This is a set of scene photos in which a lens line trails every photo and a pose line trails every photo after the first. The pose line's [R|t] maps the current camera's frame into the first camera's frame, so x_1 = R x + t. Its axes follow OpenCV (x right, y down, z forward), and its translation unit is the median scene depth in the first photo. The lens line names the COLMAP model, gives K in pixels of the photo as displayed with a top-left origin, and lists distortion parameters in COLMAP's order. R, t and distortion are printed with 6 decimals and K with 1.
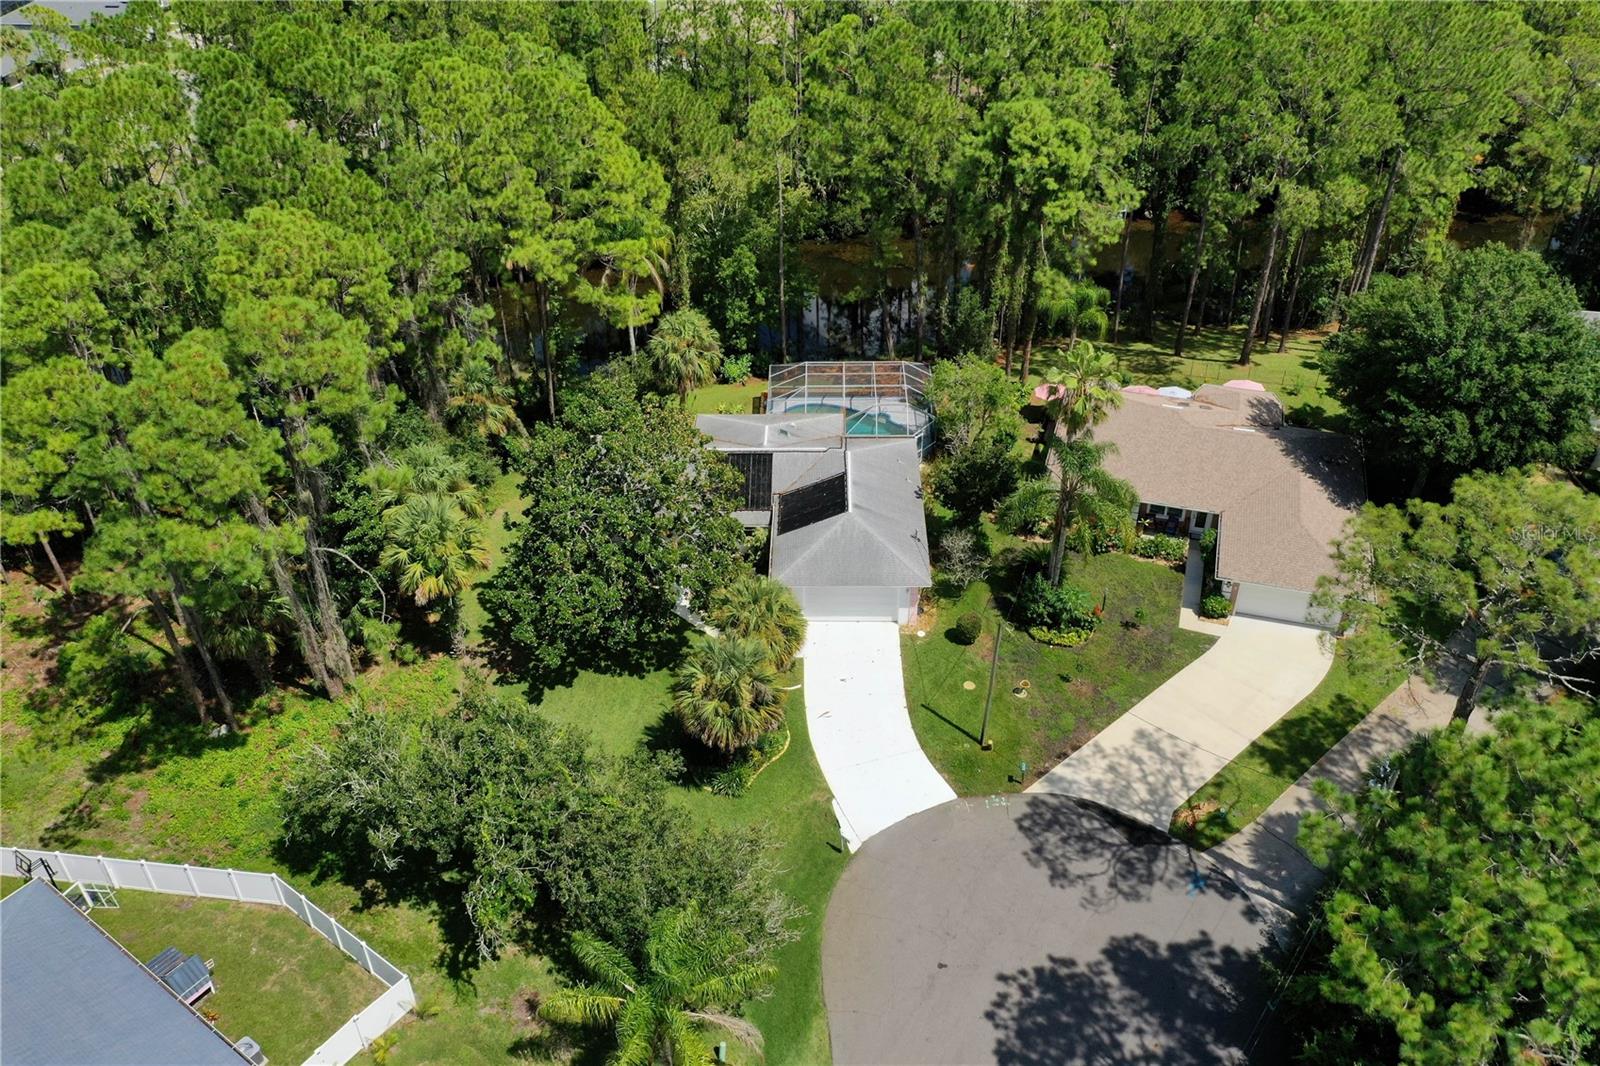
lens RADIAL K [[1286.2, 0, 800.0], [0, 1286.2, 533.0], [0, 0, 1]] dist [0.003391, 0.004018]
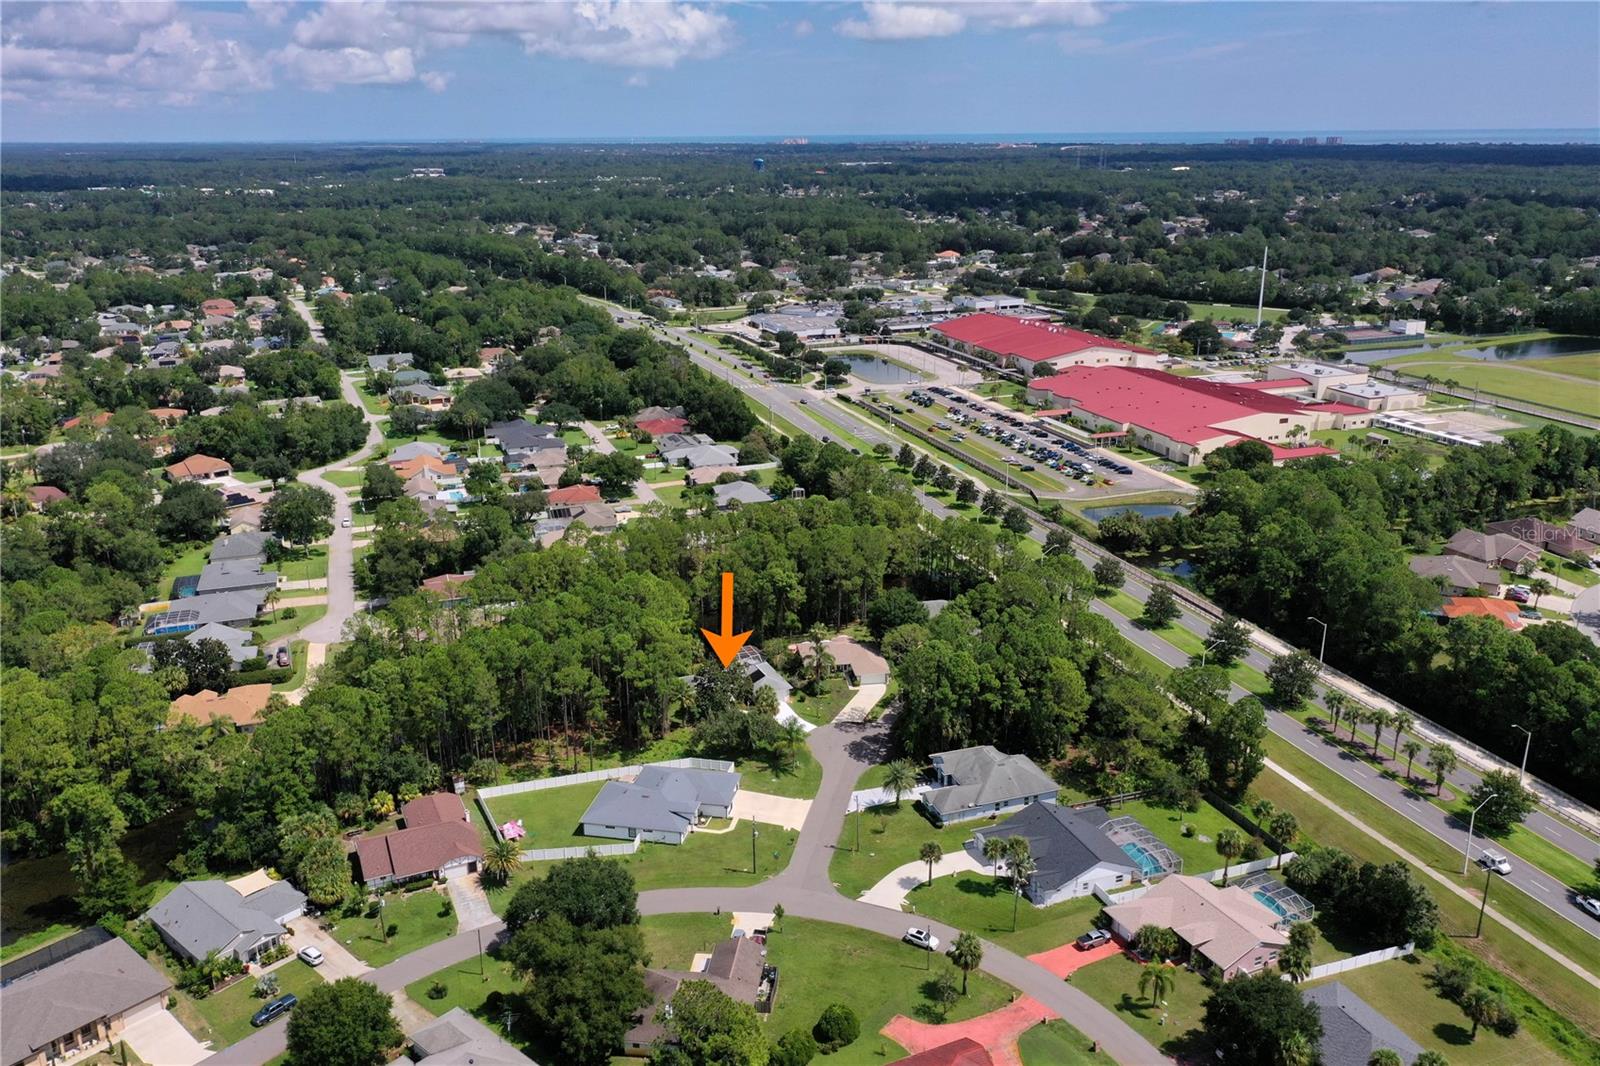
lens RADIAL K [[1286.2, 0, 800.0], [0, 1286.2, 533.0], [0, 0, 1]] dist [0.003391, 0.004018]
pose [[0.907947, -0.121782, 0.401001, -1.383137], [0.239729, 0.935763, -0.258607, 0.611252], [-0.343748, 0.330933, 0.878818, -2.602212]]
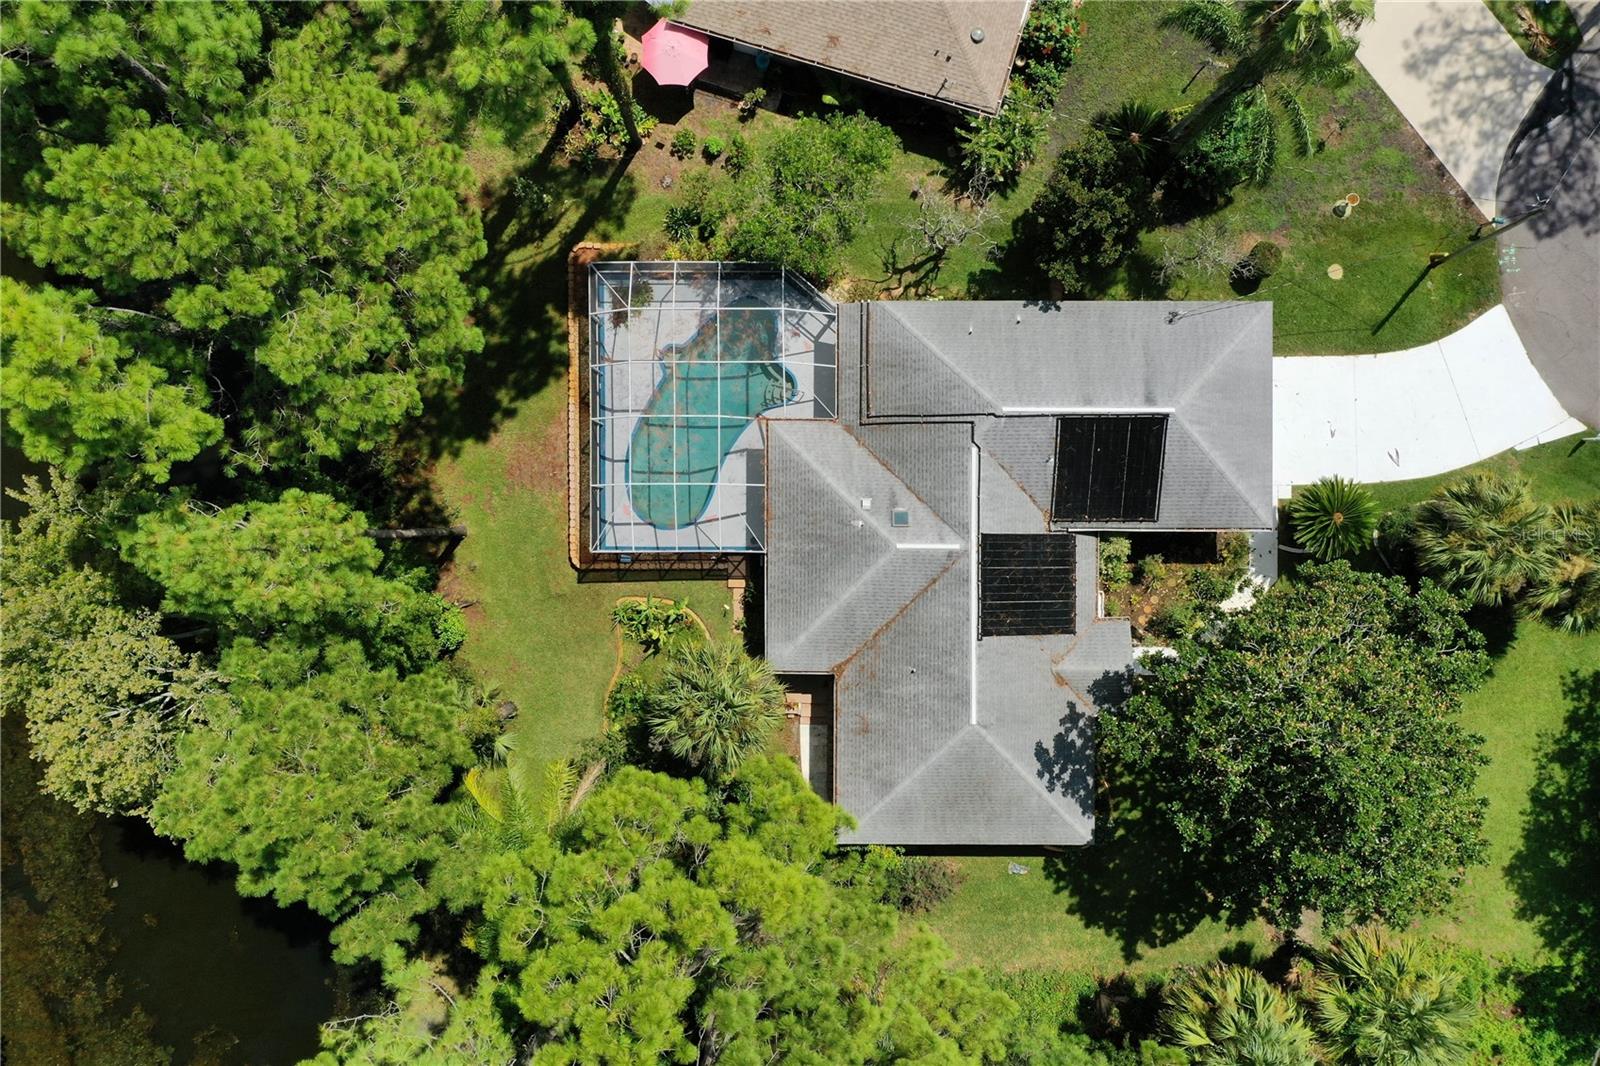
lens RADIAL K [[1286.2, 0, 800.0], [0, 1286.2, 533.0], [0, 0, 1]] dist [0.003391, 0.004018]
pose [[-0.016730, -0.999476, 0.027724, -0.039875], [0.585238, 0.012693, 0.810763, -0.661763], [-0.810689, 0.029790, 0.584718, 0.773163]]
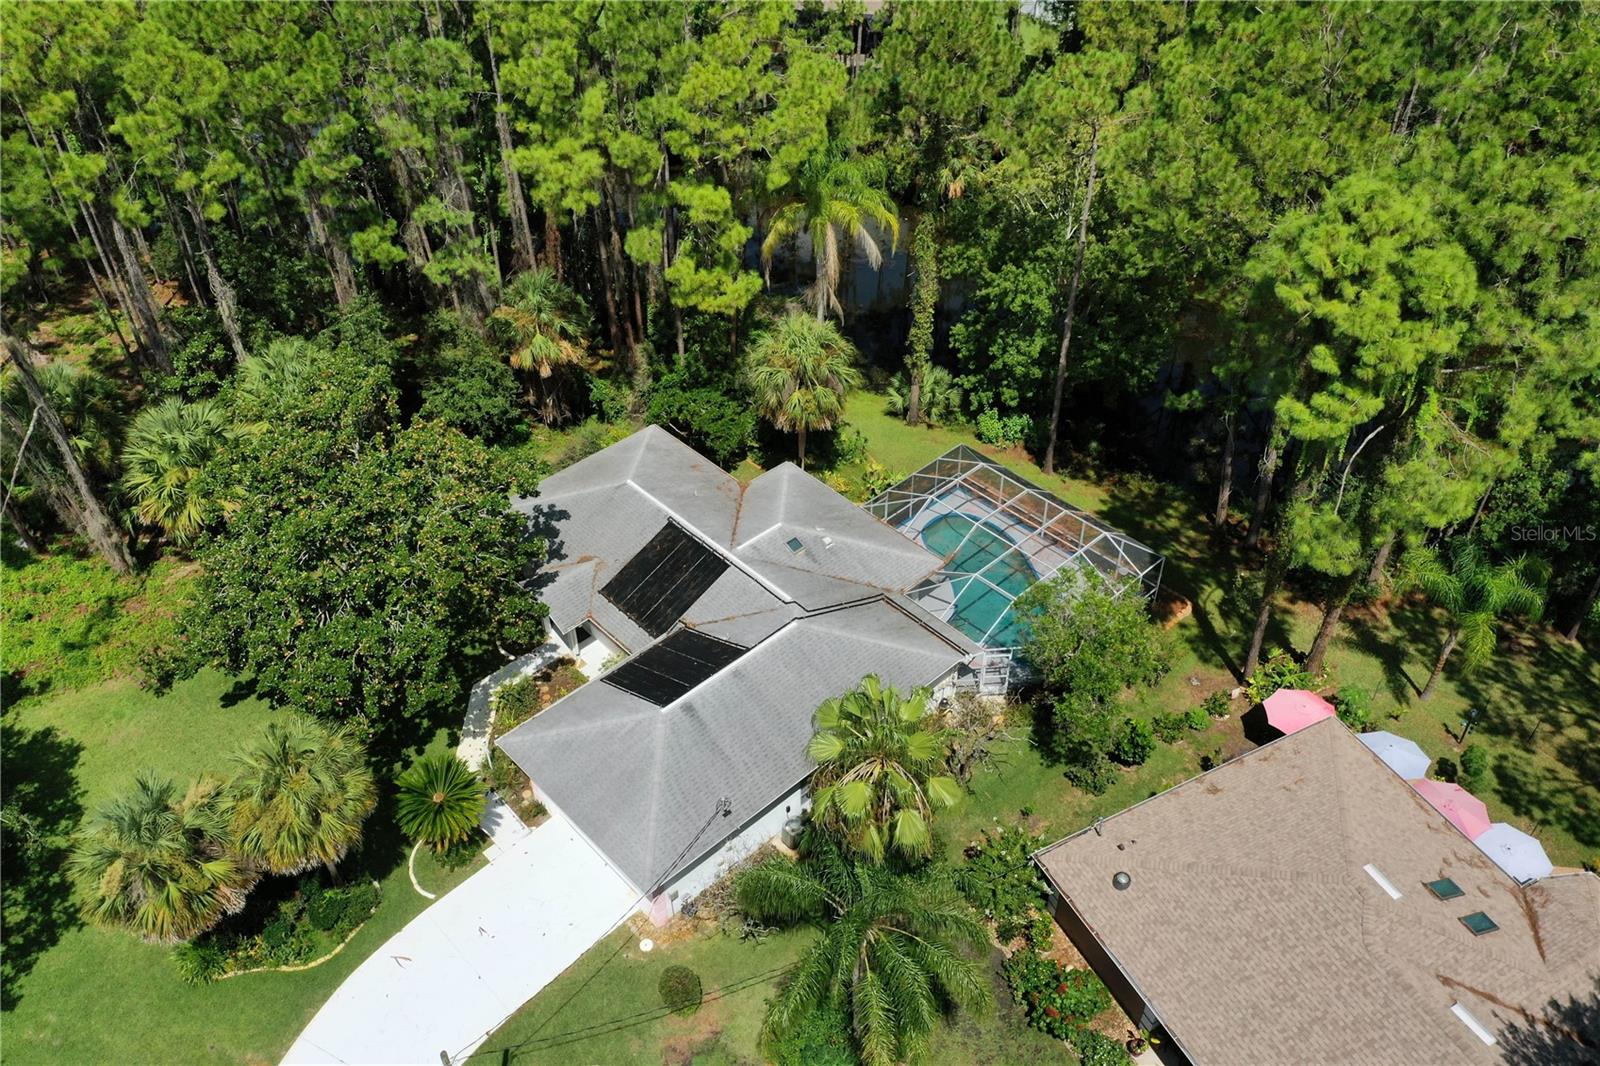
lens RADIAL K [[1286.2, 0, 800.0], [0, 1286.2, 533.0], [0, 0, 1]] dist [0.003391, 0.004018]
pose [[0.697025, 0.472061, -0.539736, 0.378380], [-0.422460, 0.878563, 0.222832, -0.257021], [0.579383, 0.072698, 0.811807, 0.531043]]
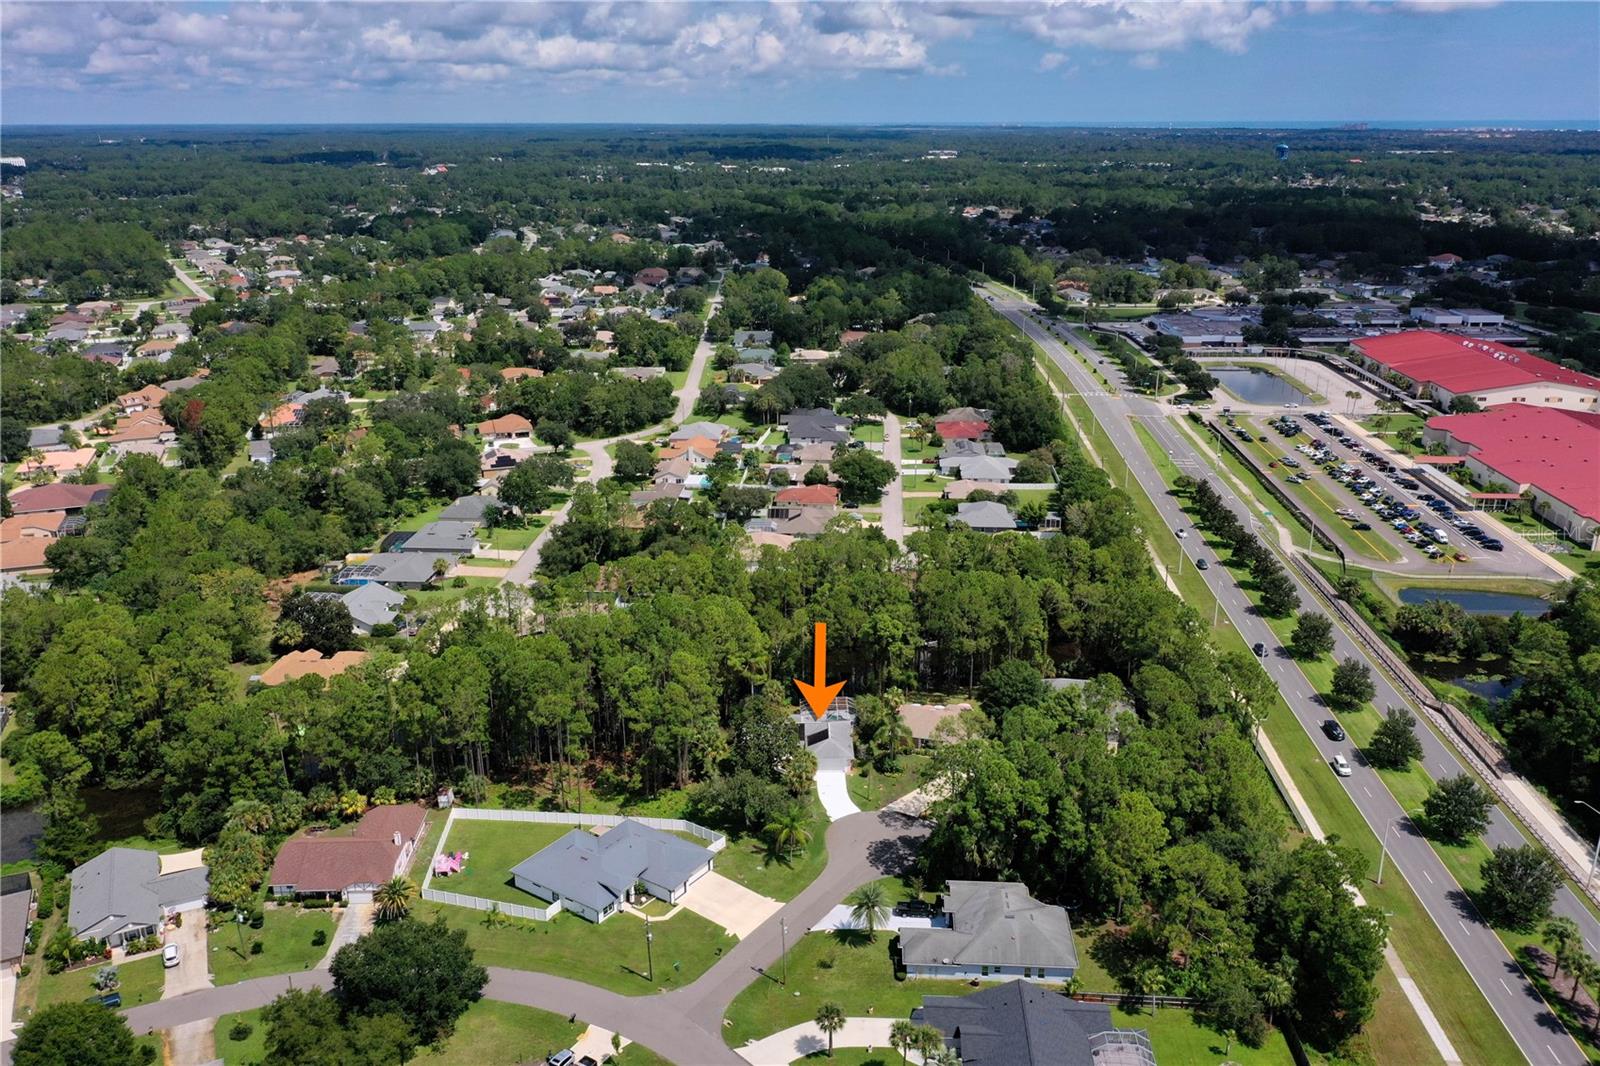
lens RADIAL K [[1286.2, 0, 800.0], [0, 1286.2, 533.0], [0, 0, 1]] dist [0.003391, 0.004018]
pose [[0.999601, 0.000051, 0.028229, -0.132260], [0.008326, 0.954972, -0.296579, 0.462058], [-0.026973, 0.296696, 0.954591, -2.327073]]
